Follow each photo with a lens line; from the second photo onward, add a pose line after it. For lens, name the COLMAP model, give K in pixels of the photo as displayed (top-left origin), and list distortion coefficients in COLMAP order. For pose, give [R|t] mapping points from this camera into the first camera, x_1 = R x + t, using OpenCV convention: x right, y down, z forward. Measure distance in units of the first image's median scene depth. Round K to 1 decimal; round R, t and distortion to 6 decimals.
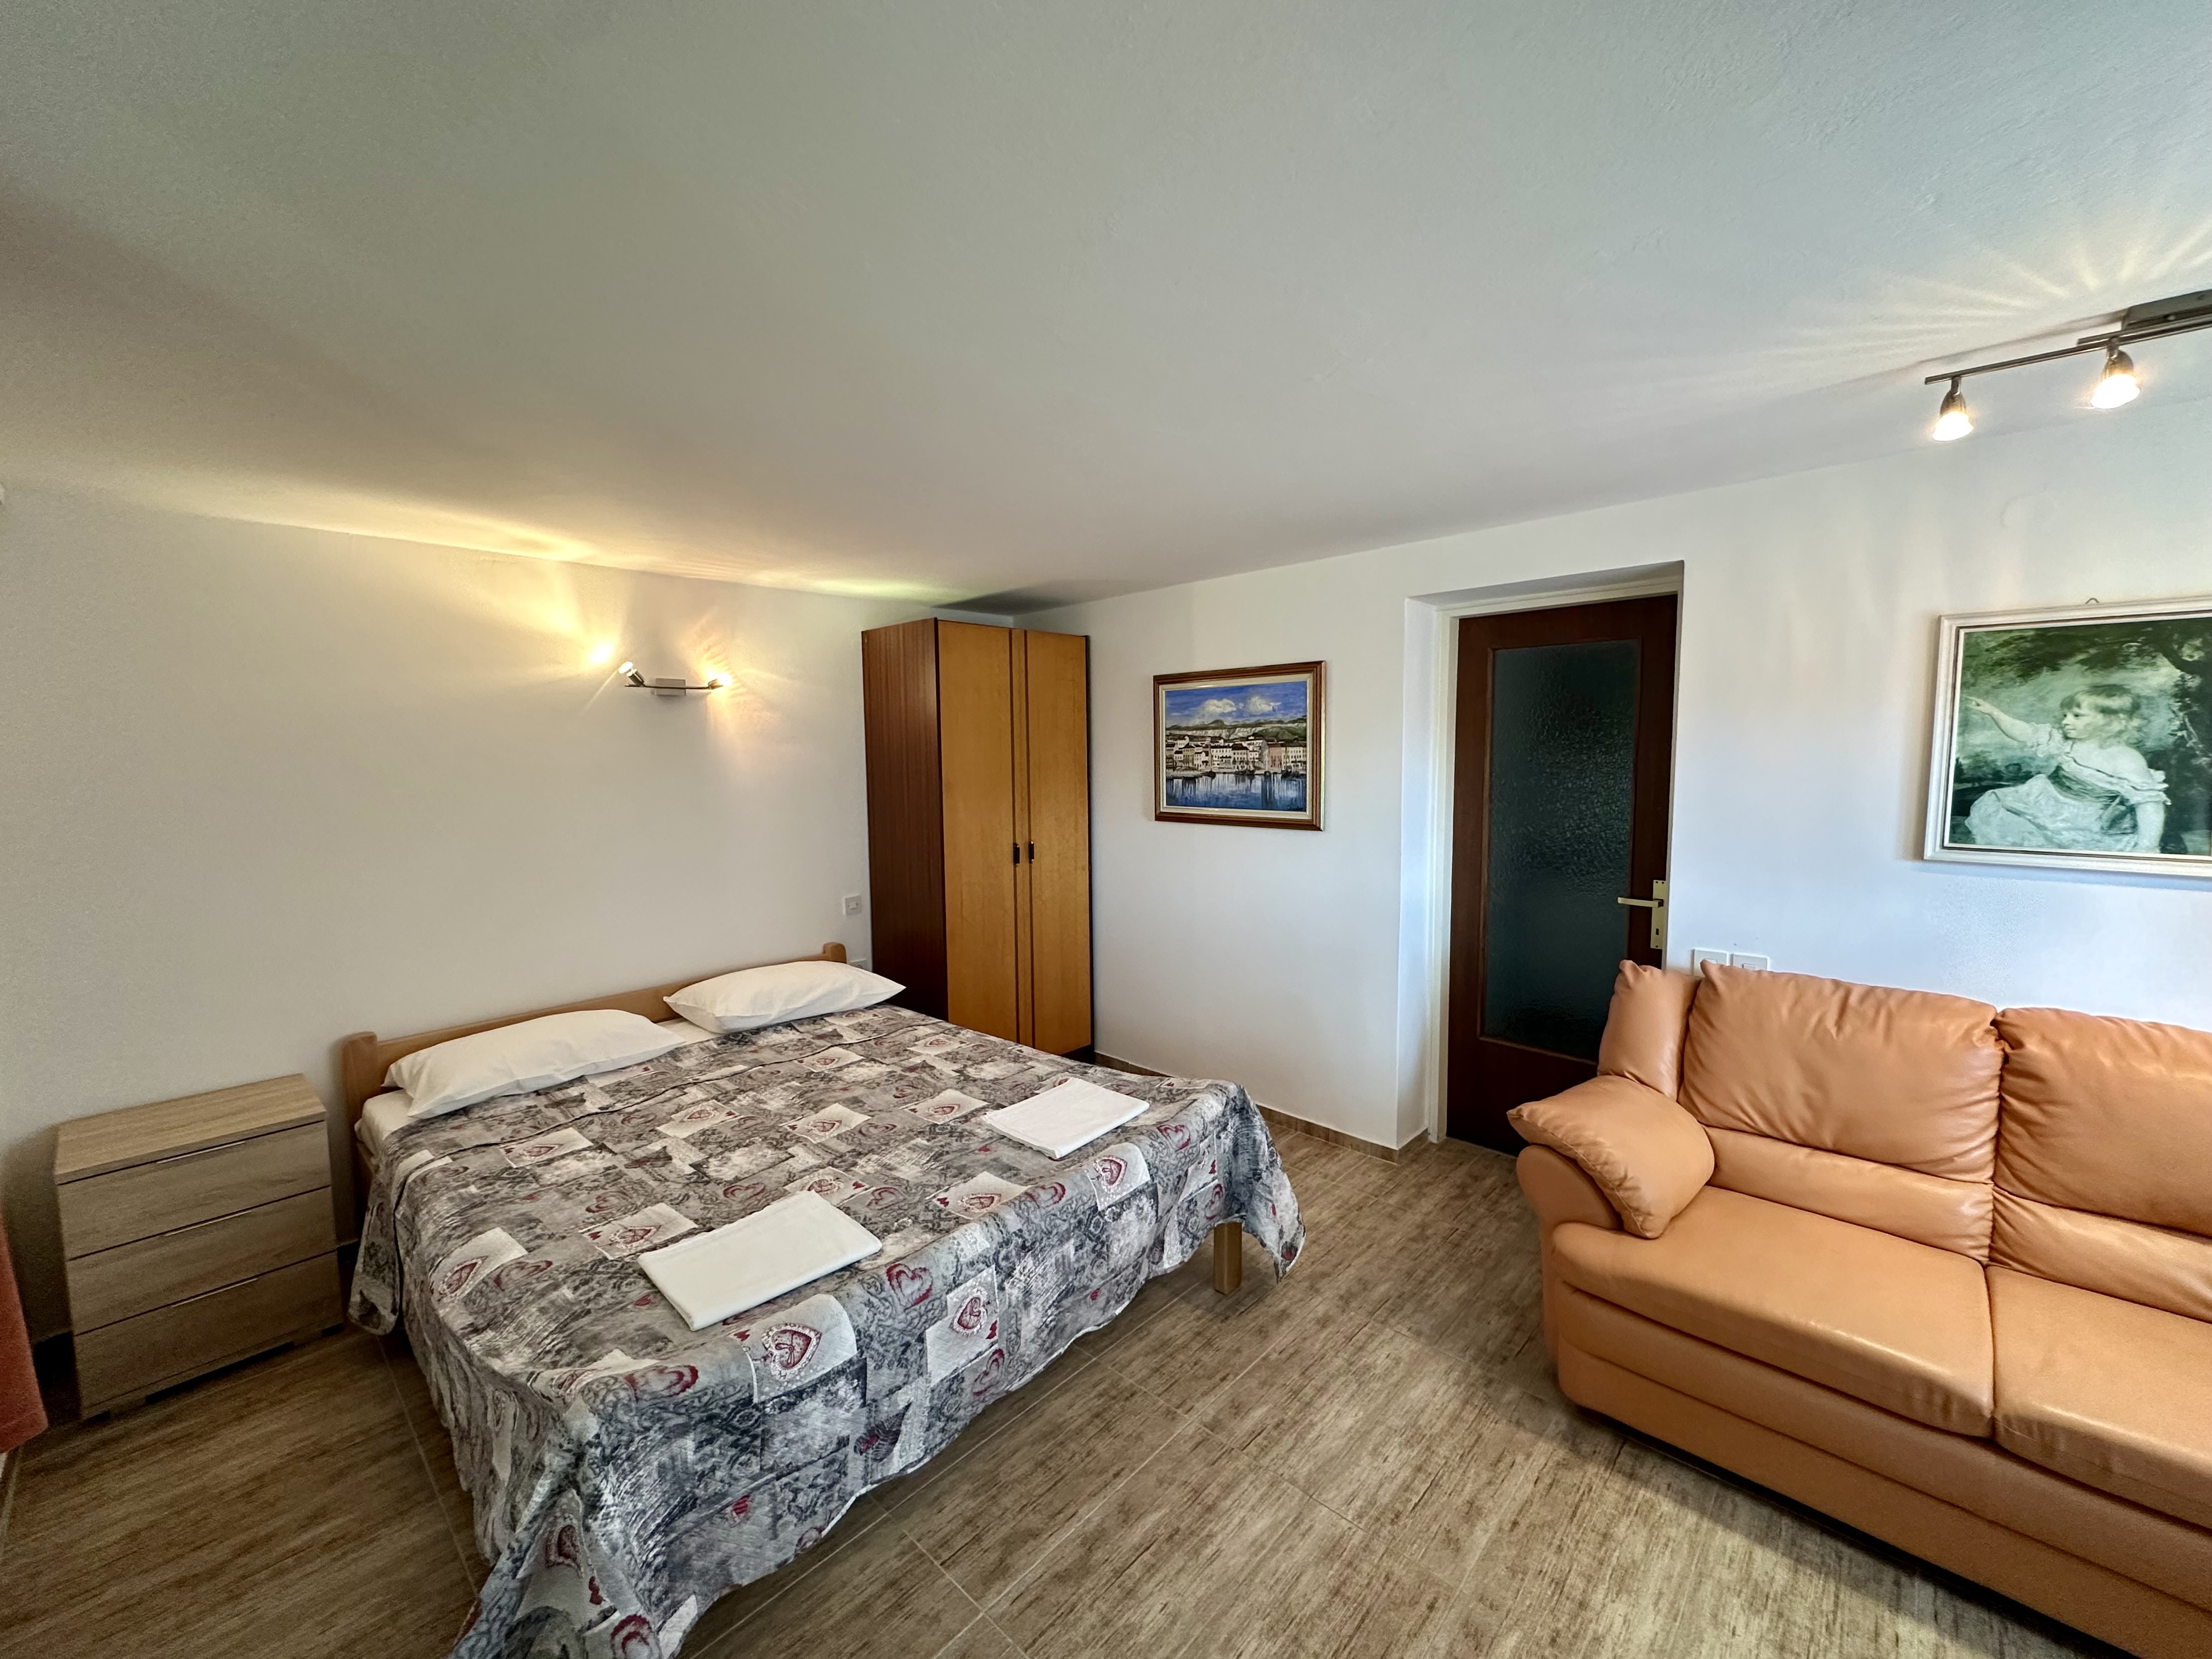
lens RADIAL K [[882.7, 0, 1104.4], [0, 882.7, 825.9], [0, 0, 1]] dist [-0.001327, 0.000178]
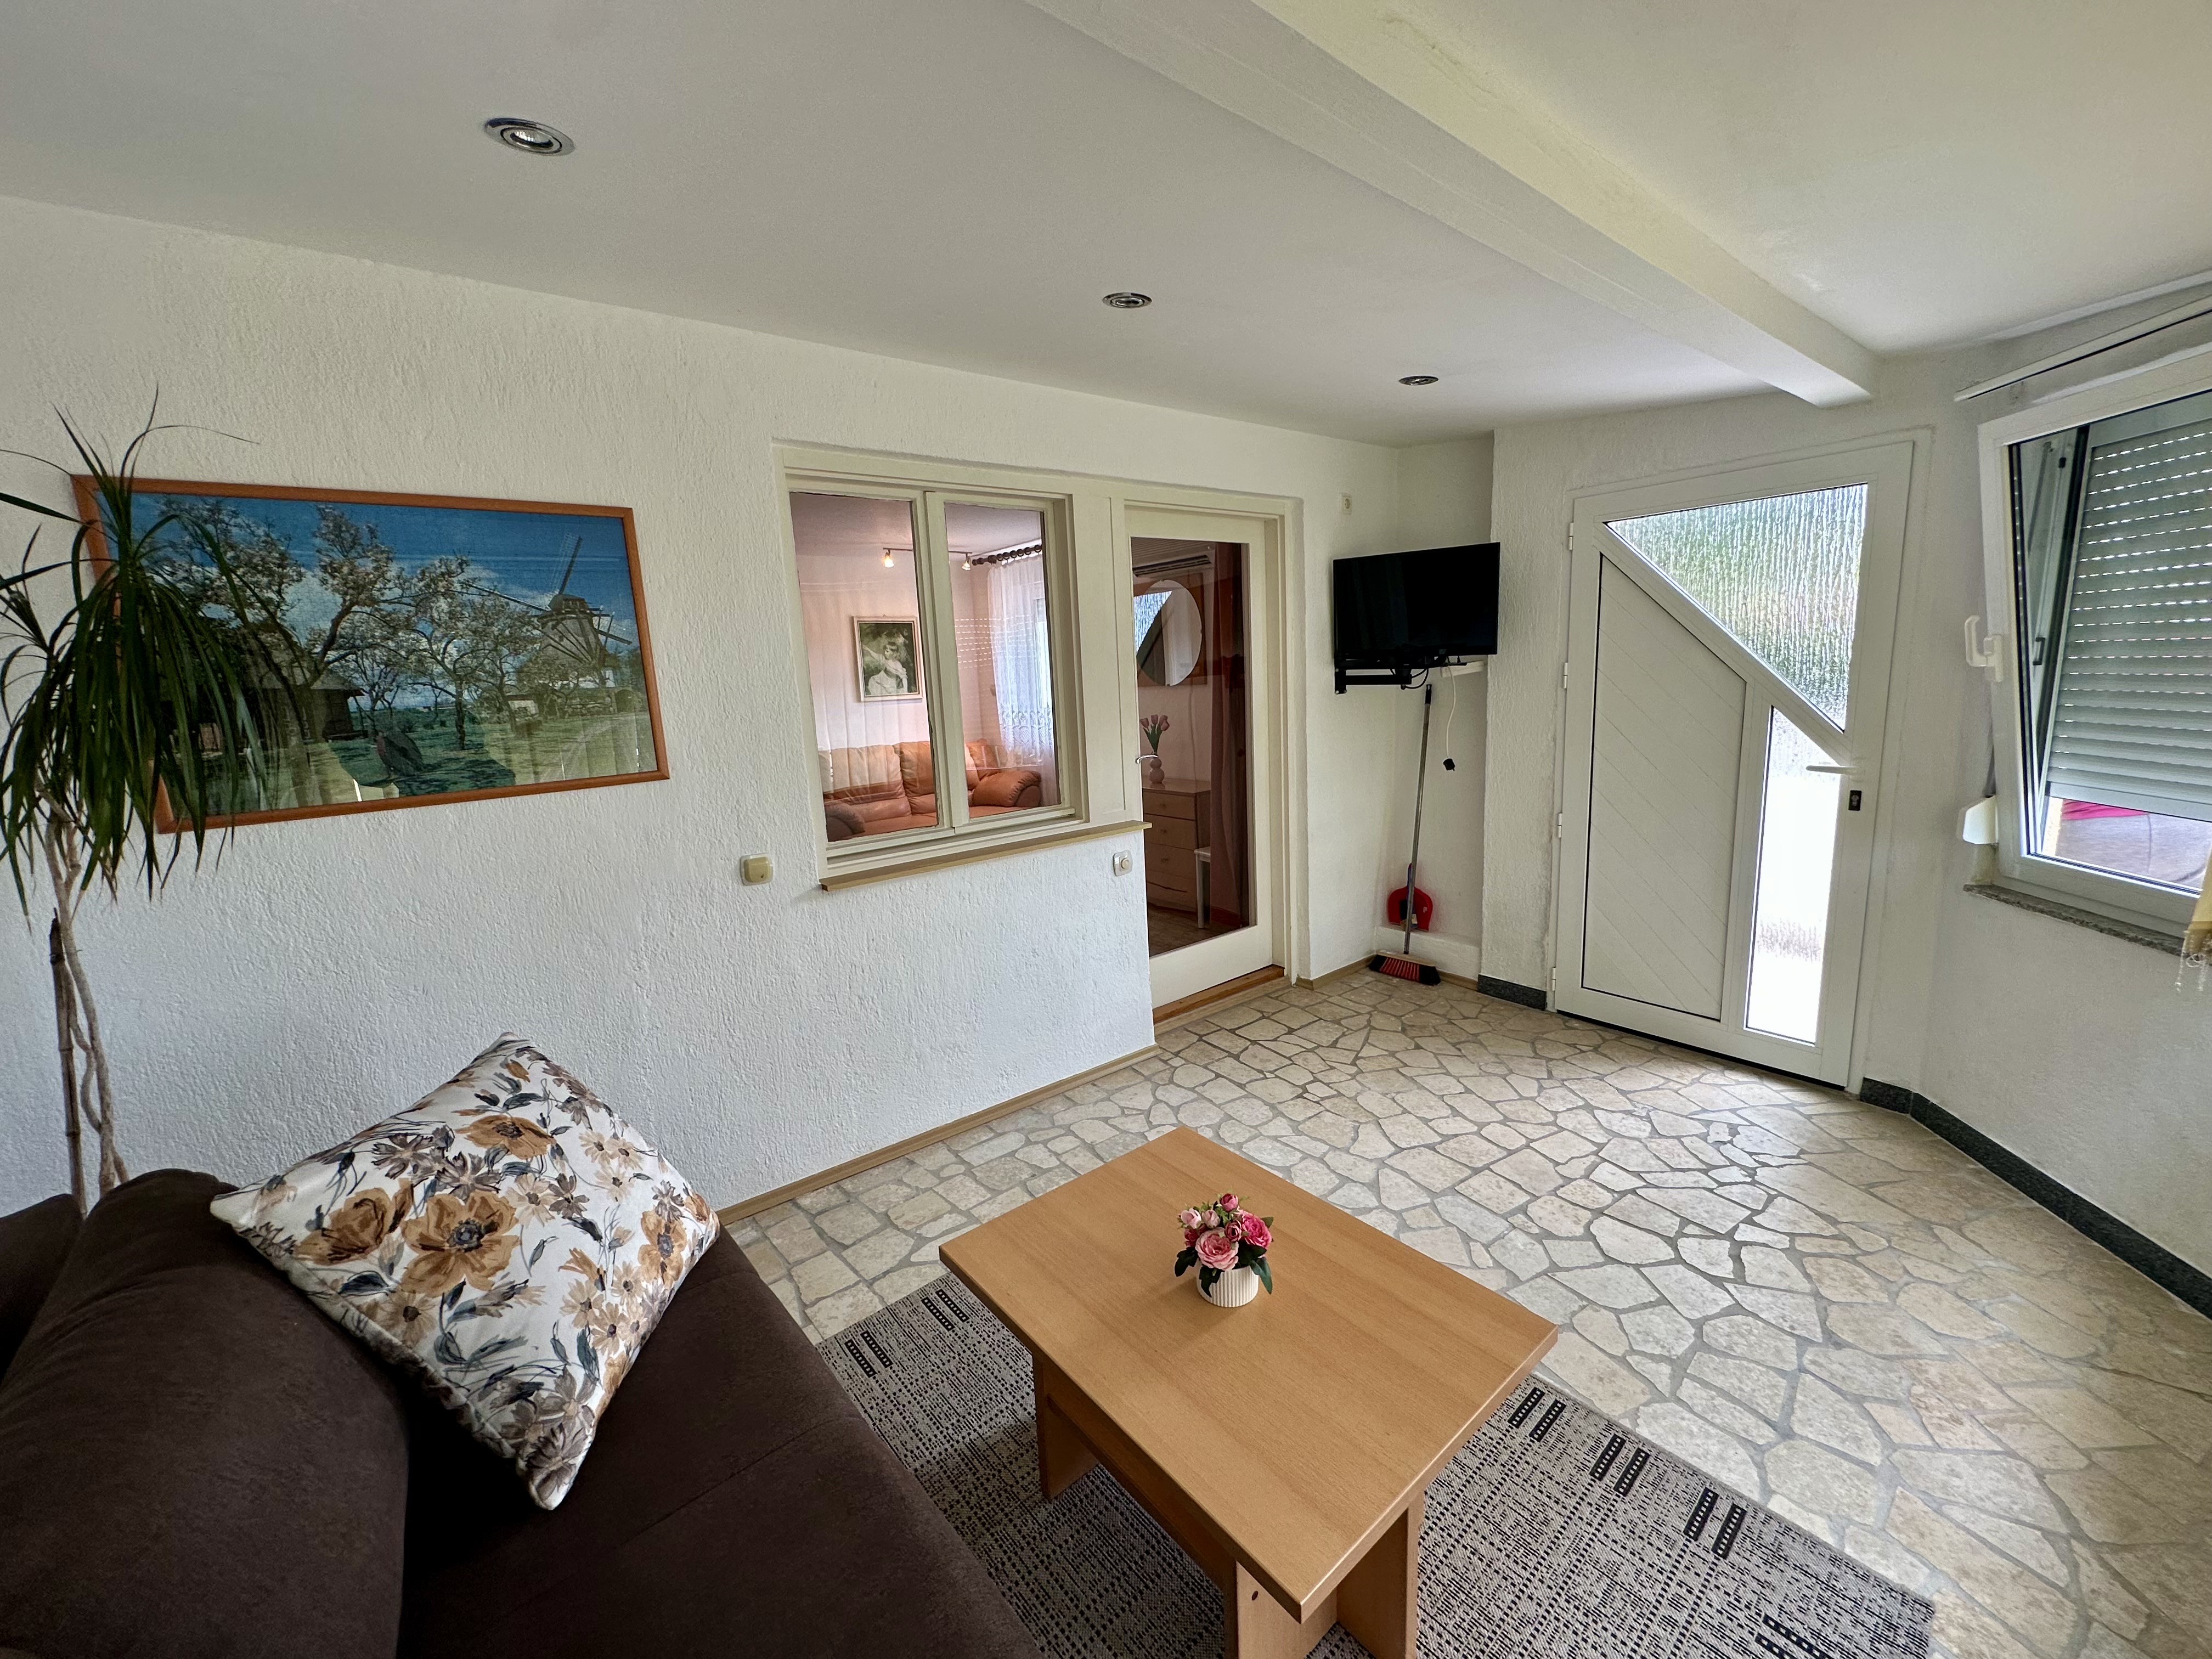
lens RADIAL K [[882.7, 0, 1104.4], [0, 882.7, 825.9], [0, 0, 1]] dist [-0.001327, 0.000178]
pose [[0.144608, -0.165009, 0.975633, -1.966177], [0.133185, 0.980271, 0.146053, 0.128890], [-0.980485, 0.108819, 0.163732, -0.226014]]
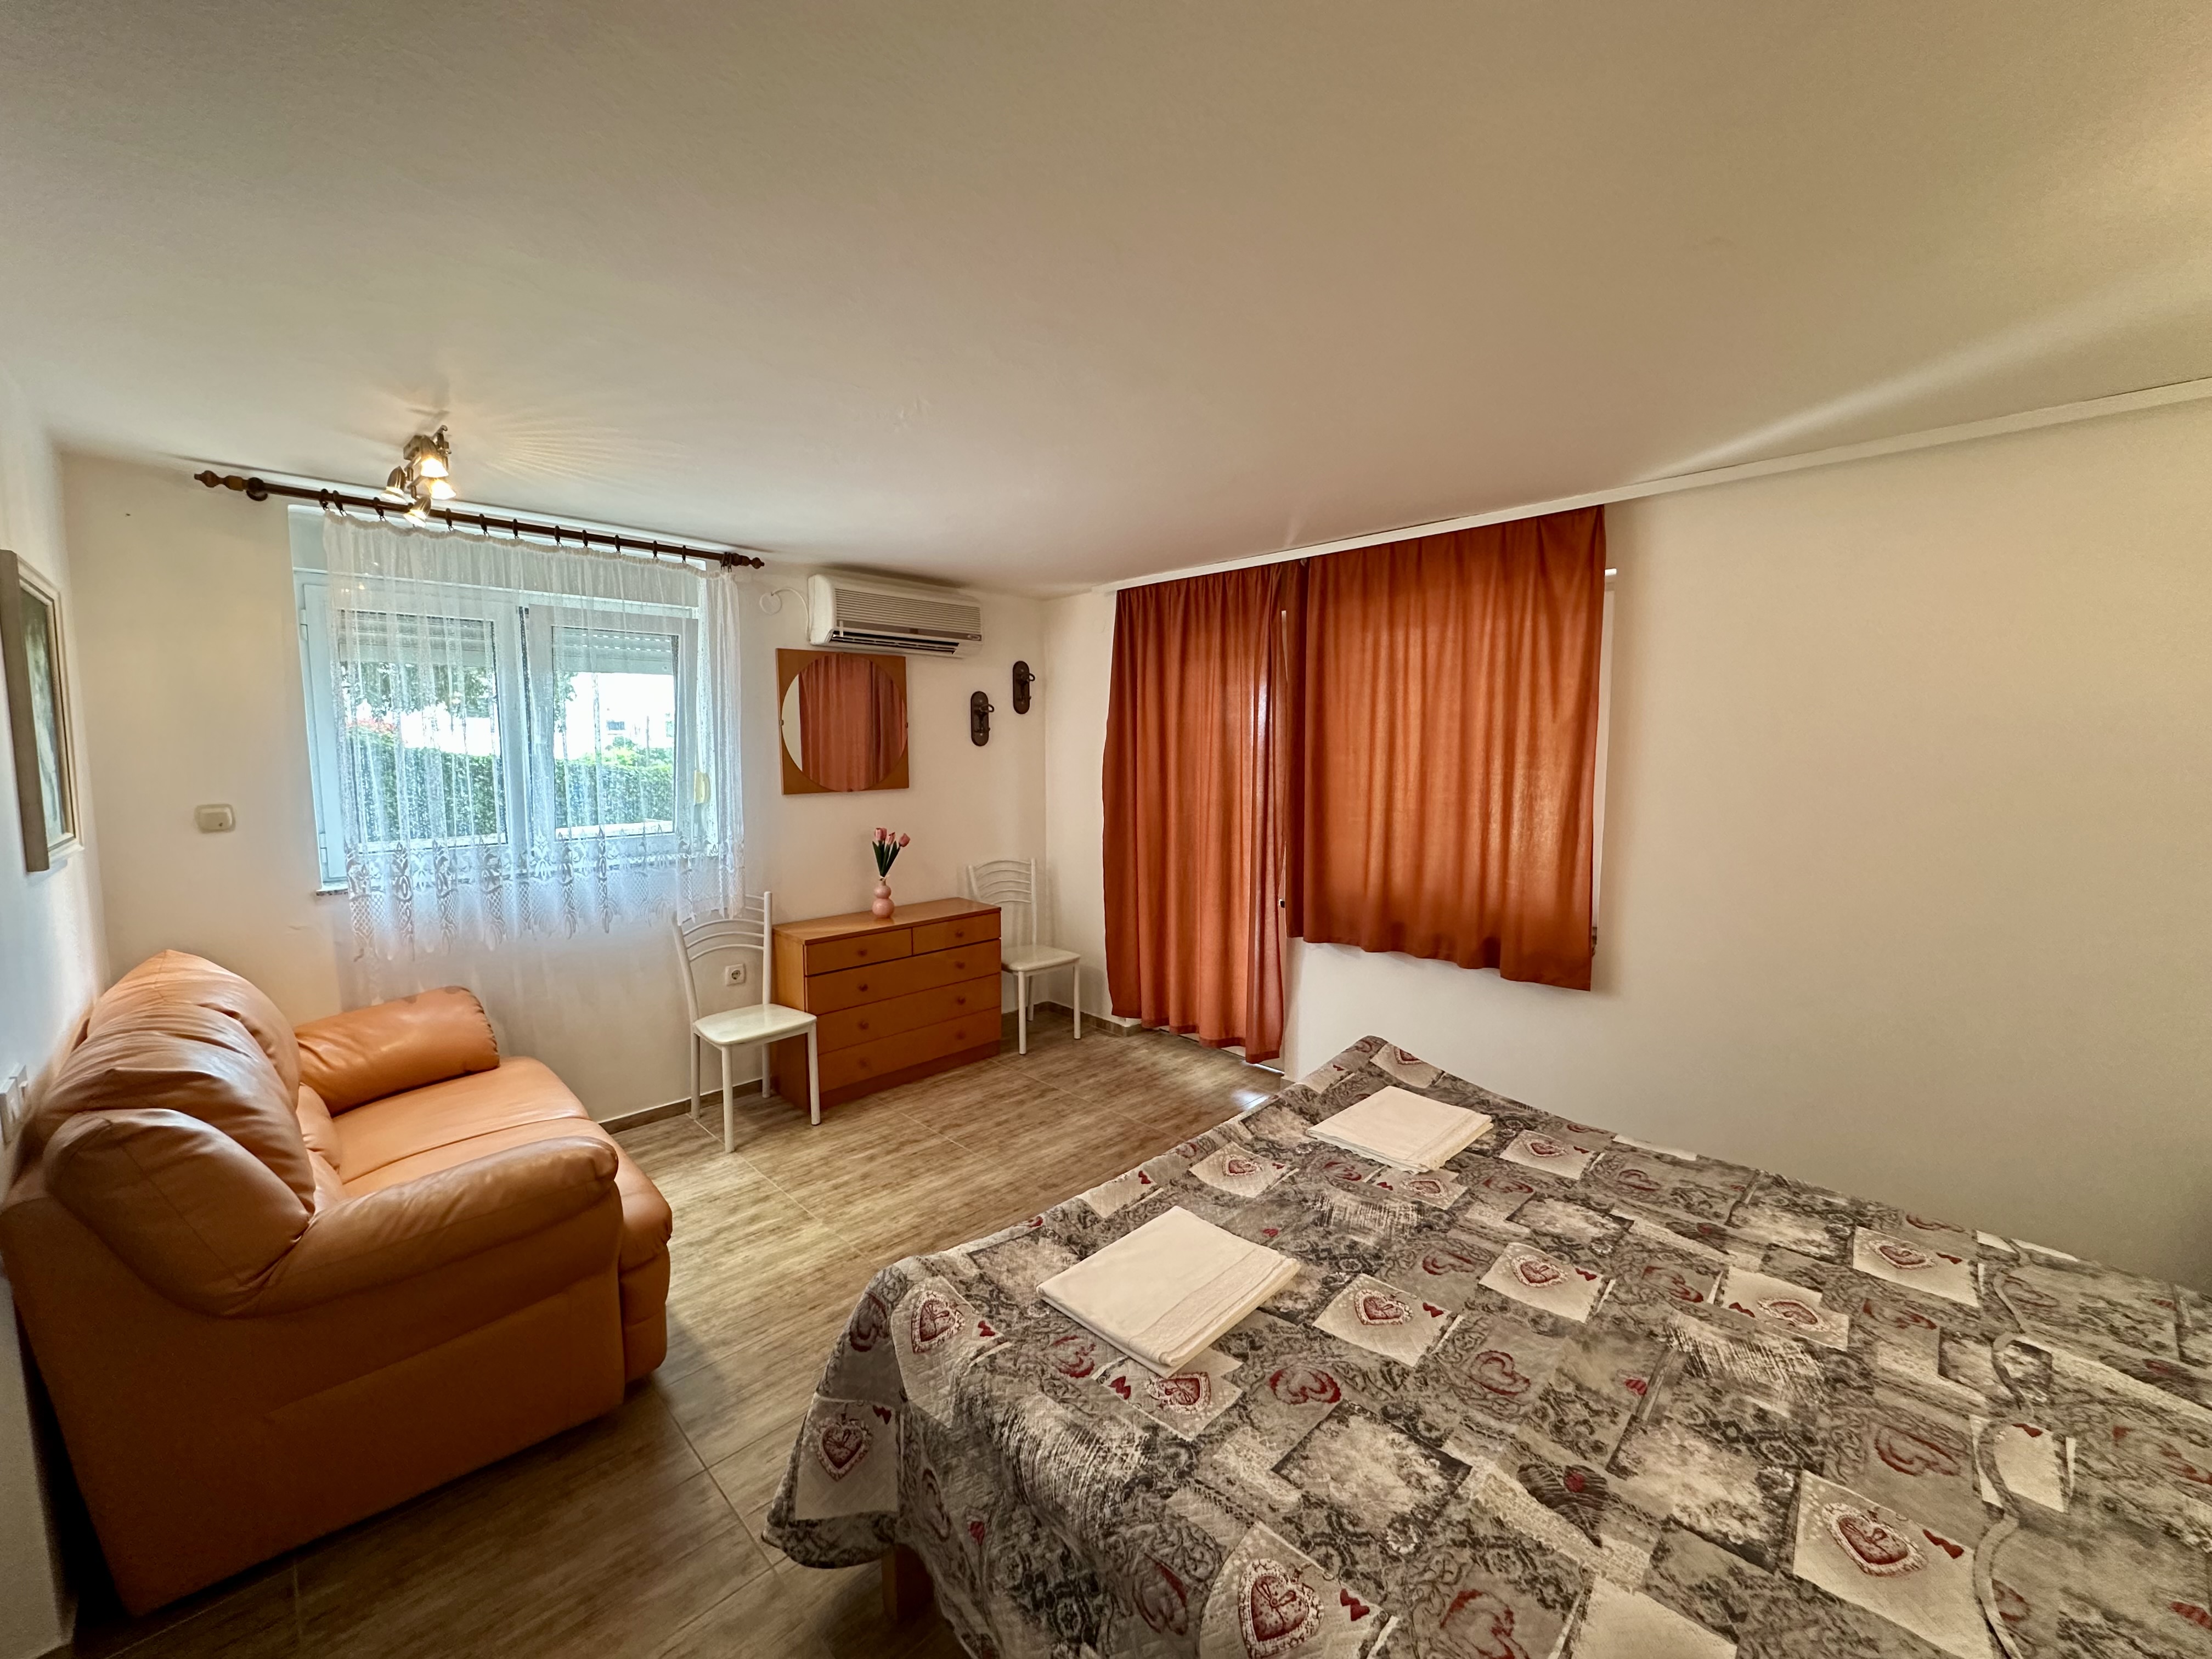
lens RADIAL K [[882.7, 0, 1104.4], [0, 882.7, 825.9], [0, 0, 1]] dist [-0.001327, 0.000178]
pose [[-0.999181, 0.012073, 0.038622, -0.028191], [0.018823, 0.983580, 0.179490, -0.128010], [-0.035821, 0.180070, -0.983001, 1.834044]]
